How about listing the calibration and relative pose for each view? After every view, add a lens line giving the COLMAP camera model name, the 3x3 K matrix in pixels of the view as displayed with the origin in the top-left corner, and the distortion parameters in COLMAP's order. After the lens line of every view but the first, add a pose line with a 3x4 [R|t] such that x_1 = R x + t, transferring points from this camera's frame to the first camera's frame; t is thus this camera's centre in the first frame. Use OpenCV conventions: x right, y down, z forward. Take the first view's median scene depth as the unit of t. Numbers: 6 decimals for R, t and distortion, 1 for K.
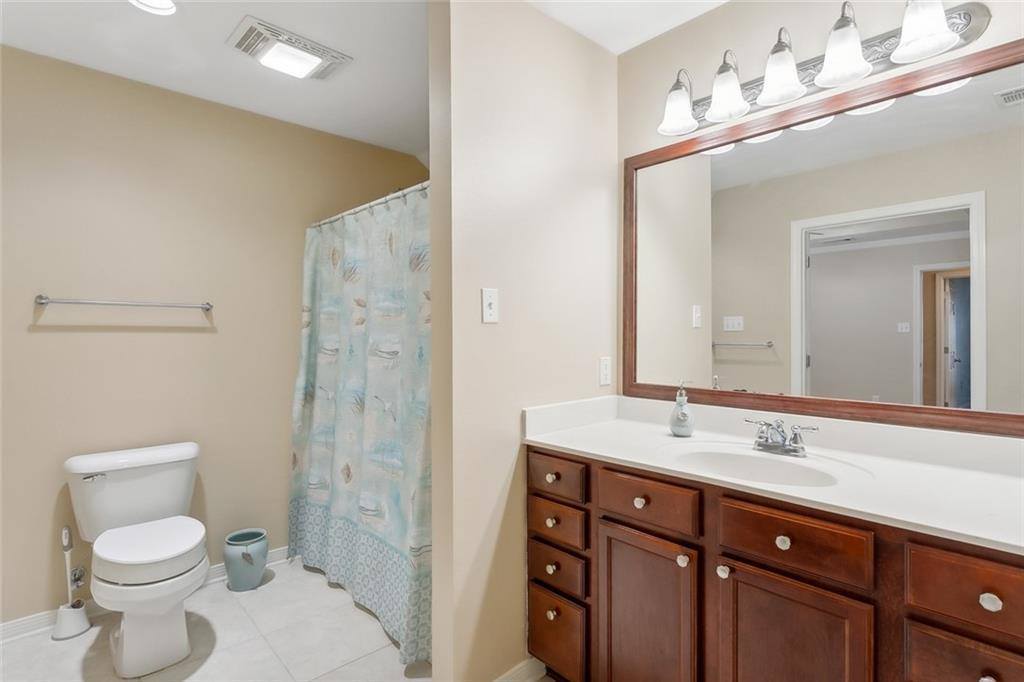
lens RADIAL K [[496.2, 0, 507.0], [0, 496.2, 340.7], [0, 0, 1]] dist [0.001596, 0.000251]
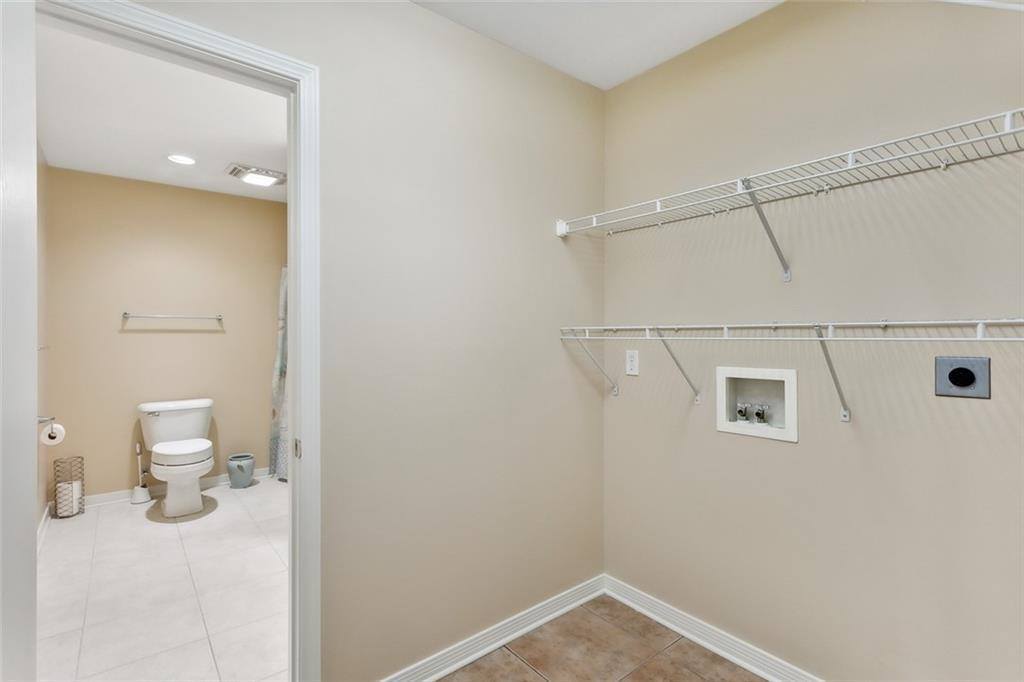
lens RADIAL K [[496.2, 0, 517.6], [0, 496.2, 337.4], [0, 0, 1]] dist [0.001596, 0.000251]
pose [[0.997423, -0.005038, -0.071563, 0.561190], [0.004083, 0.999901, -0.013476, 0.025414], [0.071624, 0.013149, 0.997345, -0.642184]]
